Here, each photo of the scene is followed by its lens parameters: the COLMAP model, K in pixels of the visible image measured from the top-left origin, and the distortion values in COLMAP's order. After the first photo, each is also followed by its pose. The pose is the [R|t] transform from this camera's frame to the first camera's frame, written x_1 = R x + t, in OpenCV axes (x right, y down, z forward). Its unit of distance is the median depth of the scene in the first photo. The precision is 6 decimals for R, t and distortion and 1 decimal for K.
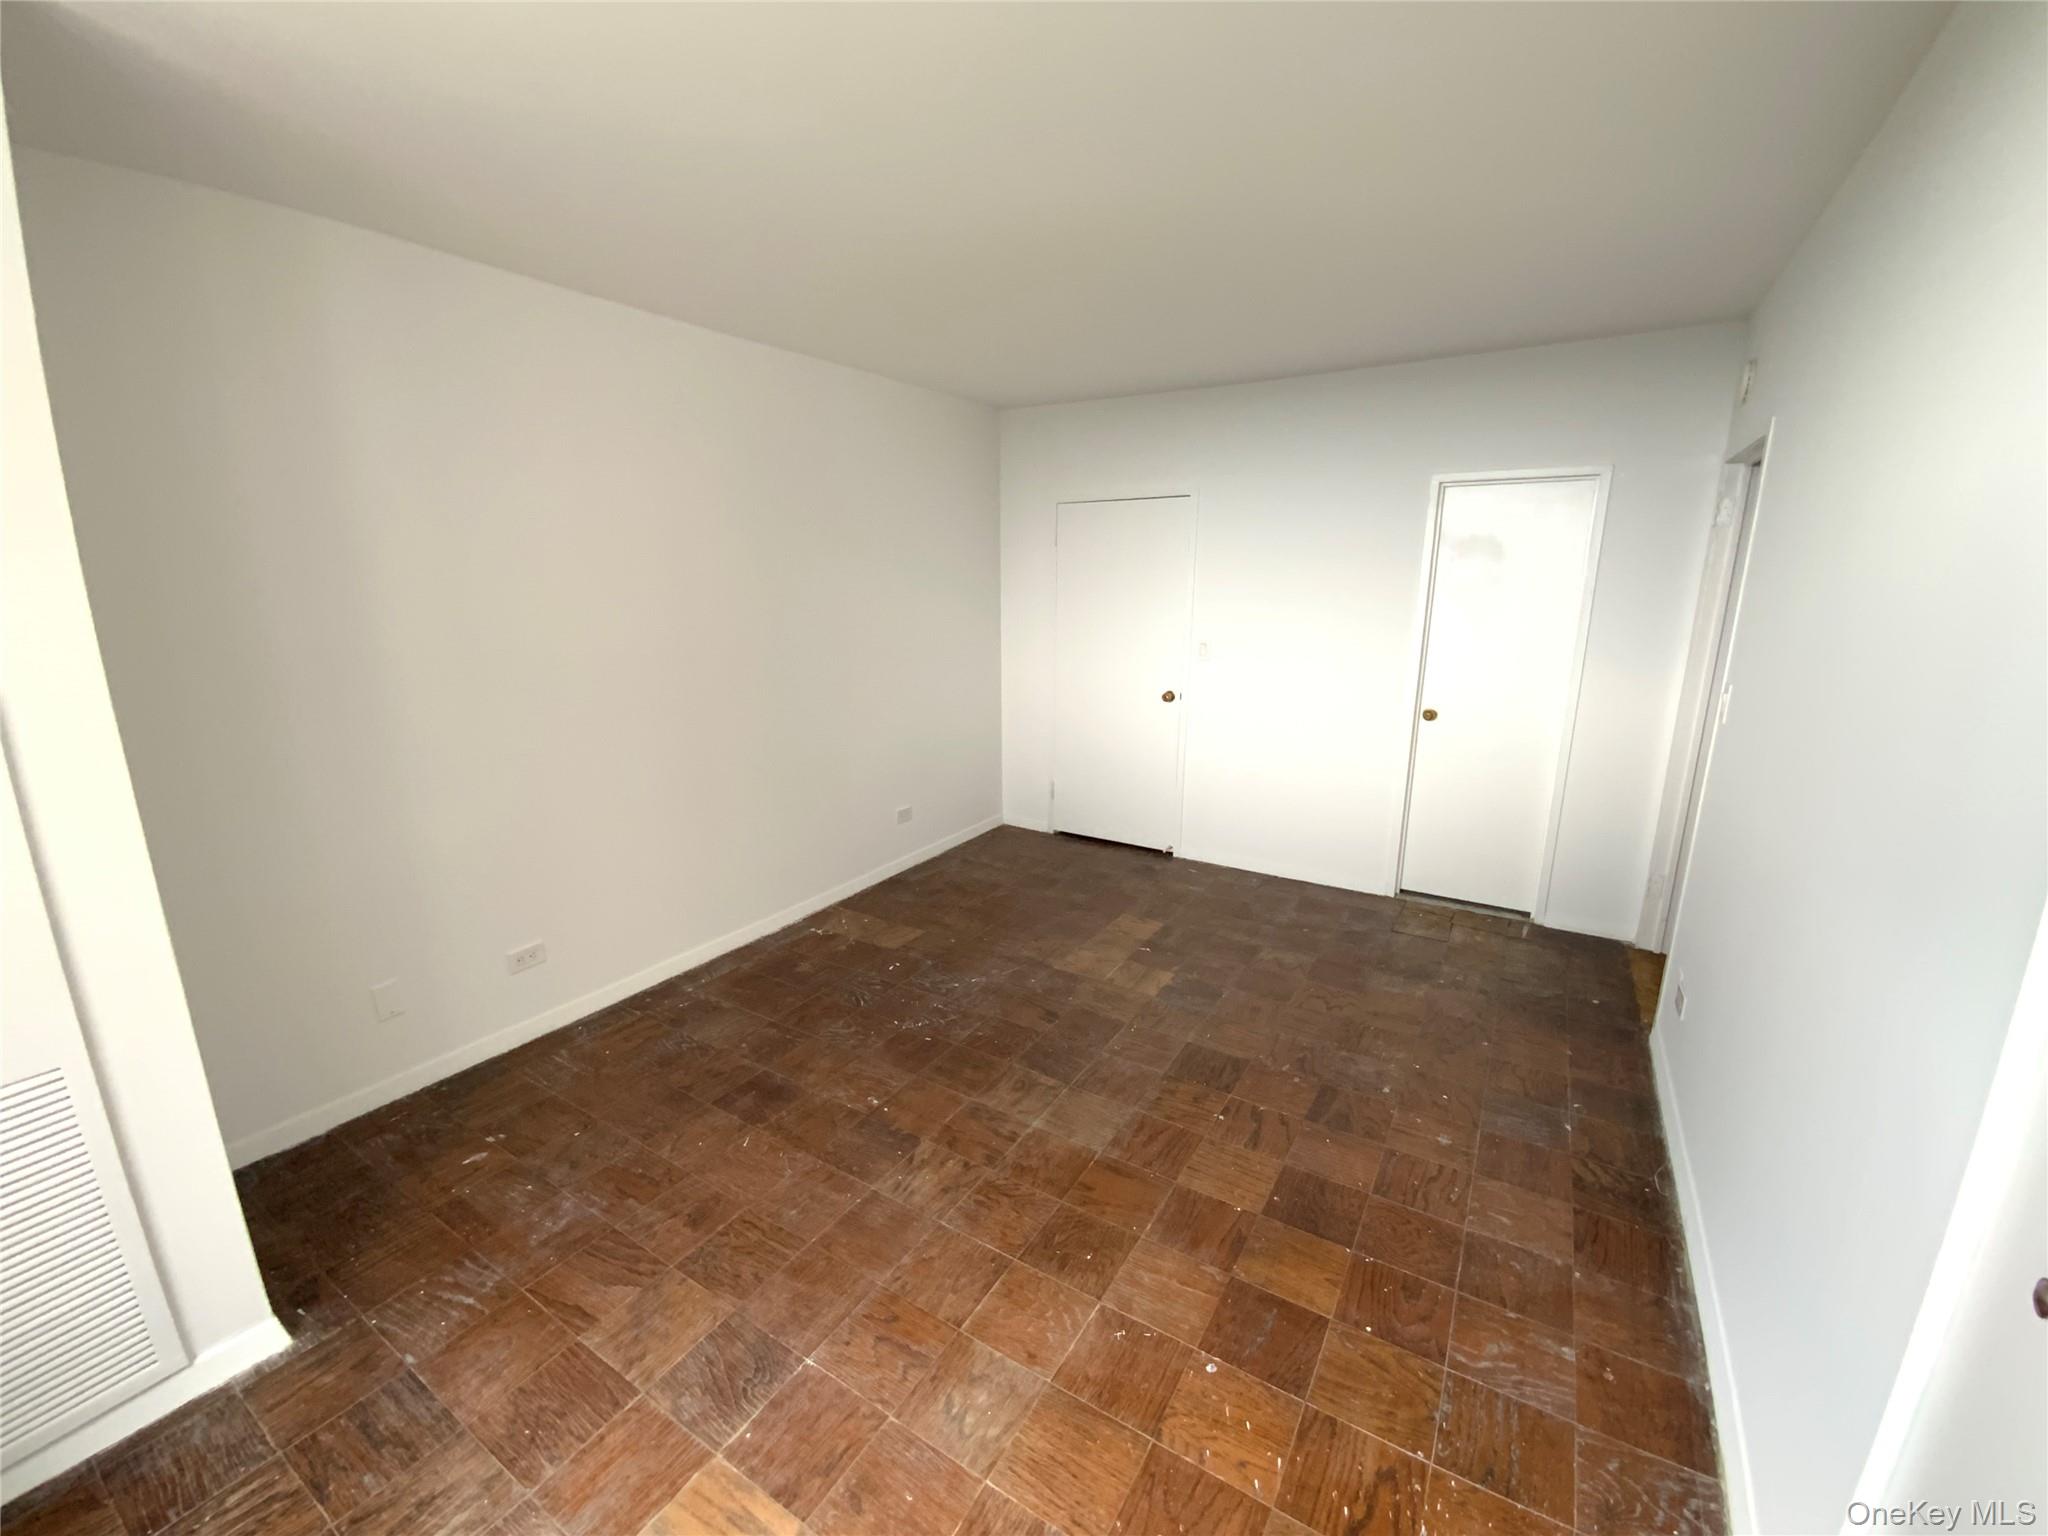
lens RADIAL K [[836.6, 0, 1024.0], [0, 836.6, 768.0], [0, 0, 1]] dist [0.028547, -0.022787]
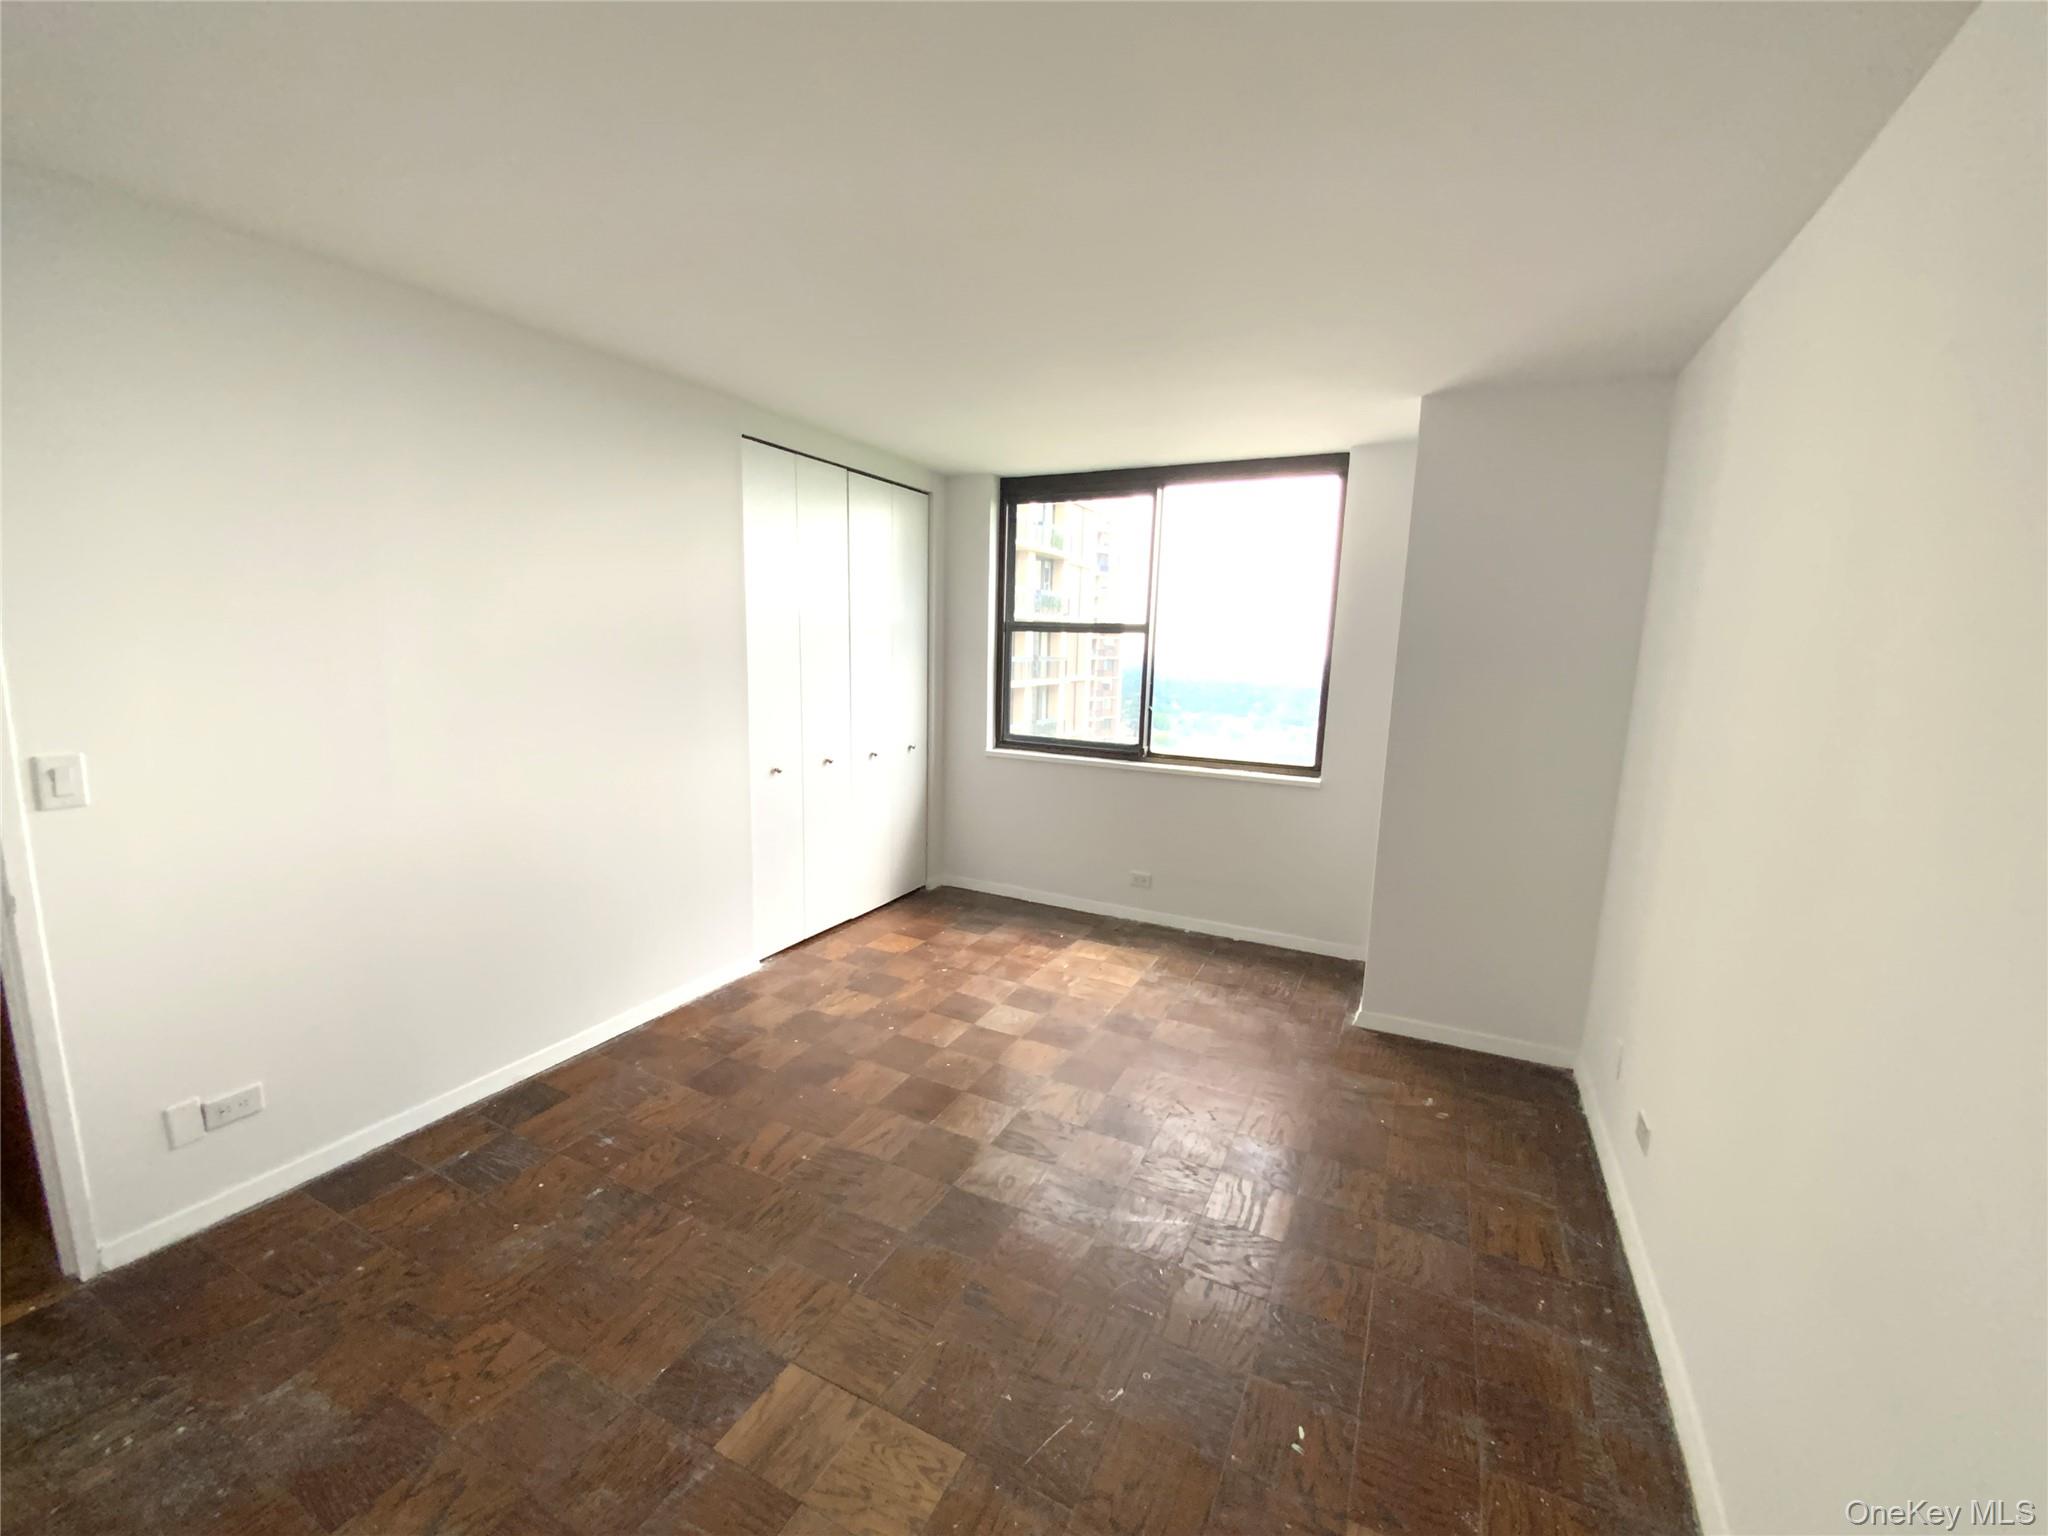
lens RADIAL K [[820.6, 0, 1028.8], [0, 820.6, 778.5], [0, 0, 1]] dist [0.044326, -0.020787]
pose [[-0.994288, -0.010434, -0.106223, 0.061685], [-0.051417, 0.918943, 0.391023, -0.331528], [0.093533, 0.394251, -0.914231, 1.432036]]
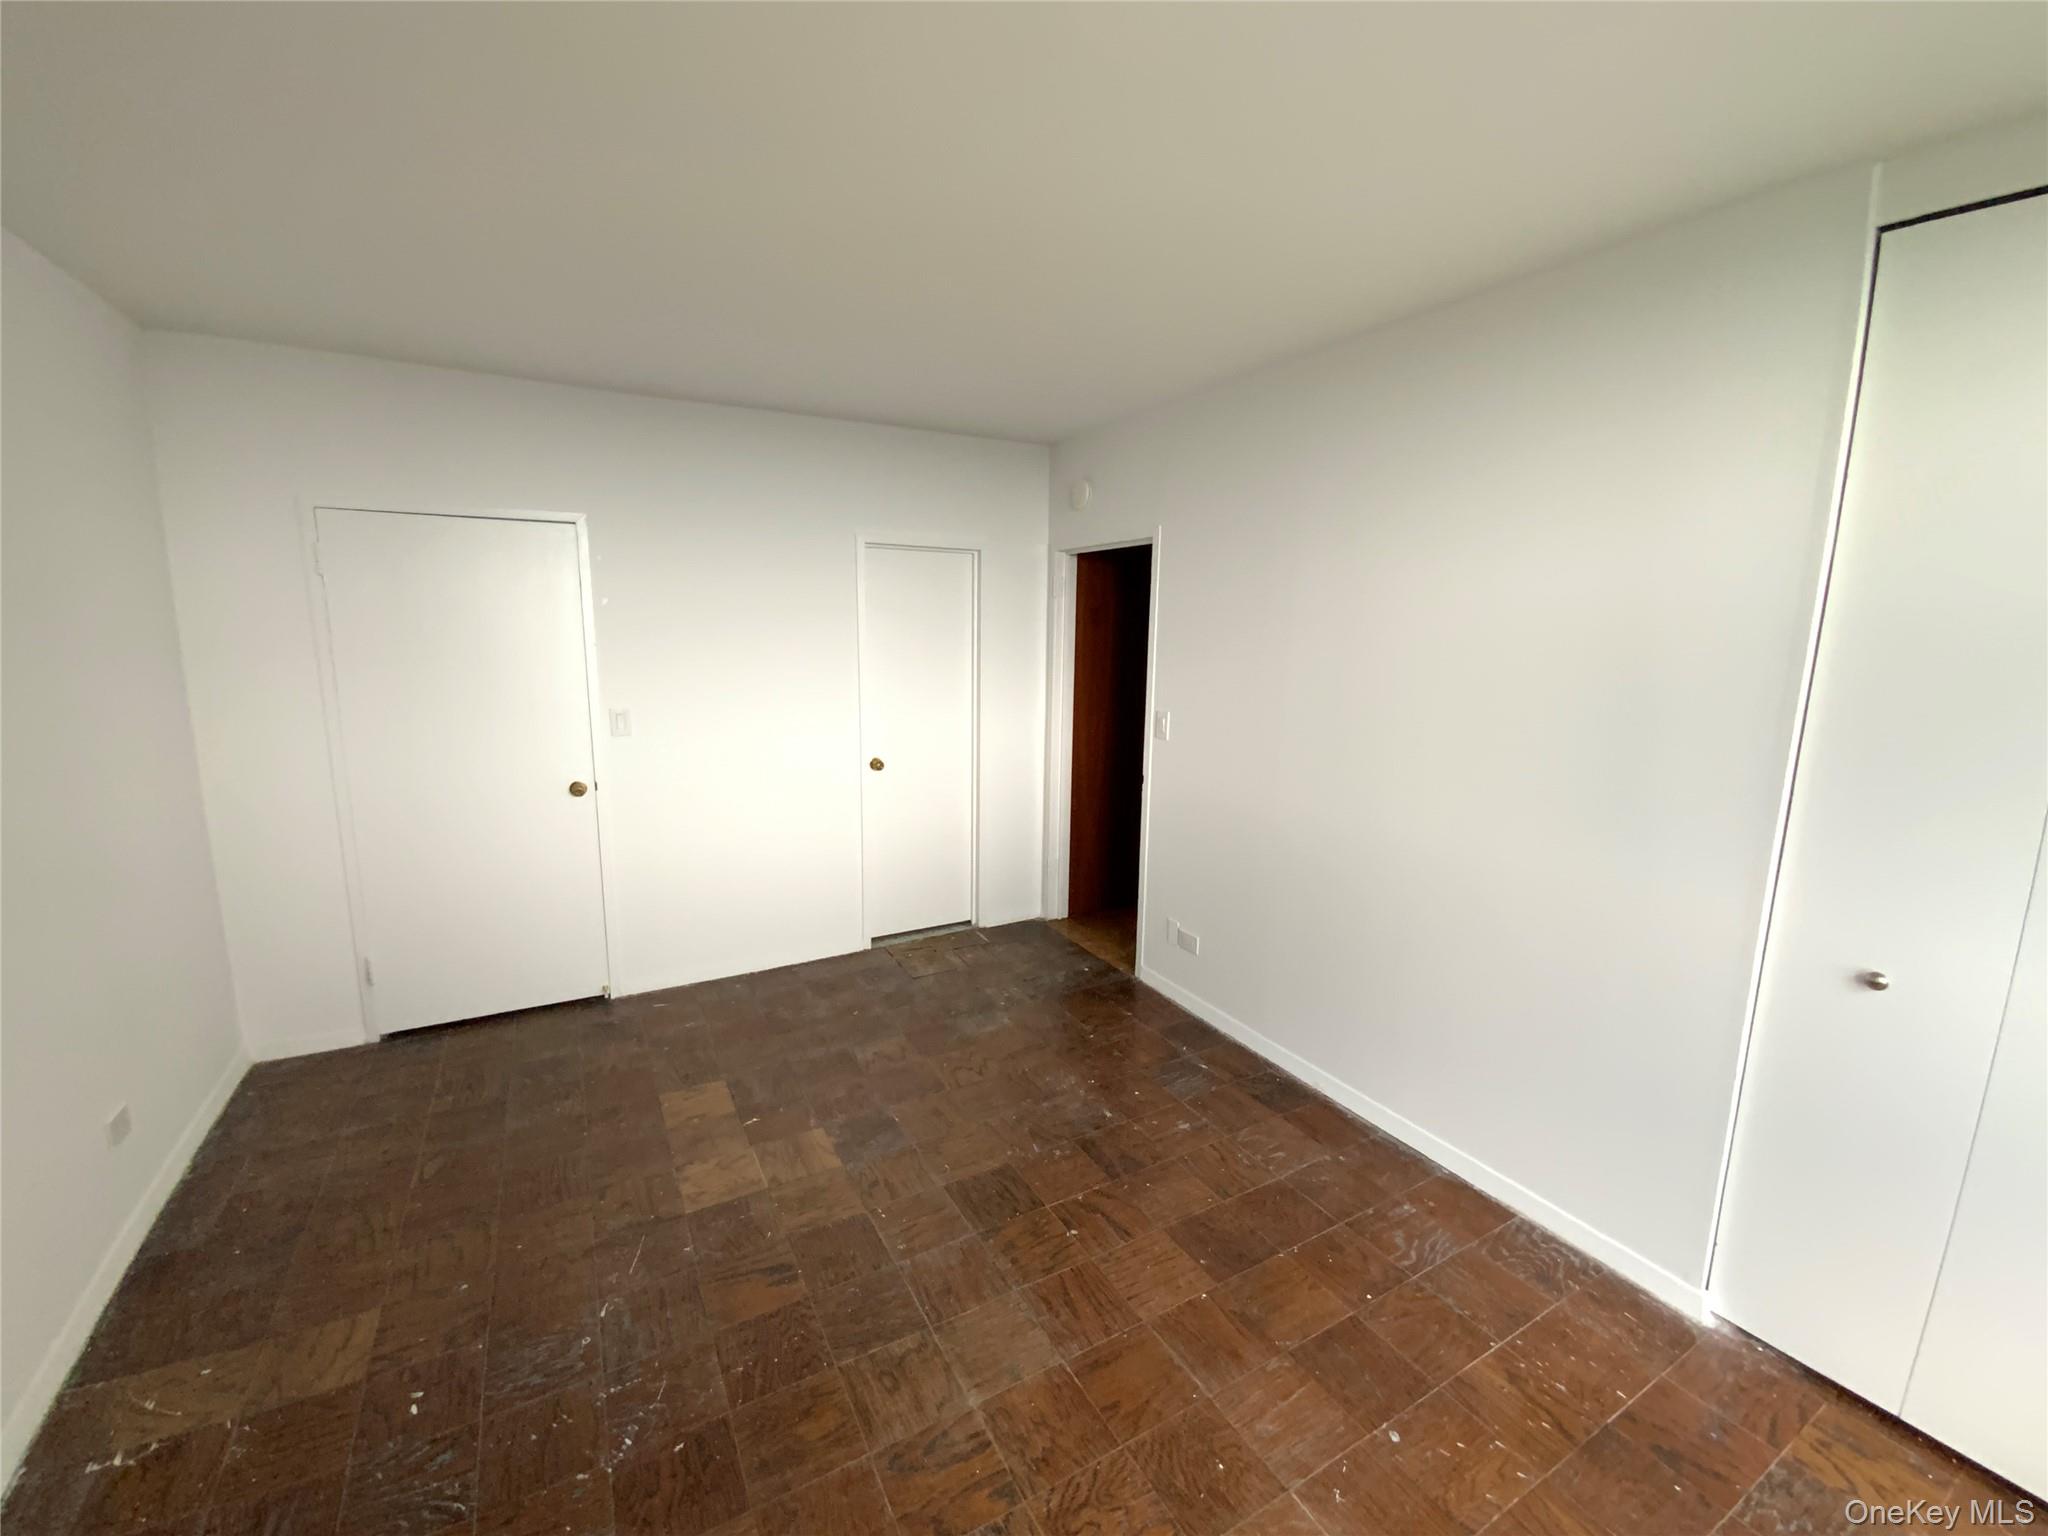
lens RADIAL K [[849.7, 0, 1020.9], [0, 849.7, 764.6], [0, 0, 1]] dist [0.006988, 0.000504]
pose [[0.481973, -0.148281, 0.863548, -0.411771], [0.190680, 0.979705, 0.061802, -0.115522], [-0.855186, 0.134874, 0.500466, 0.426912]]
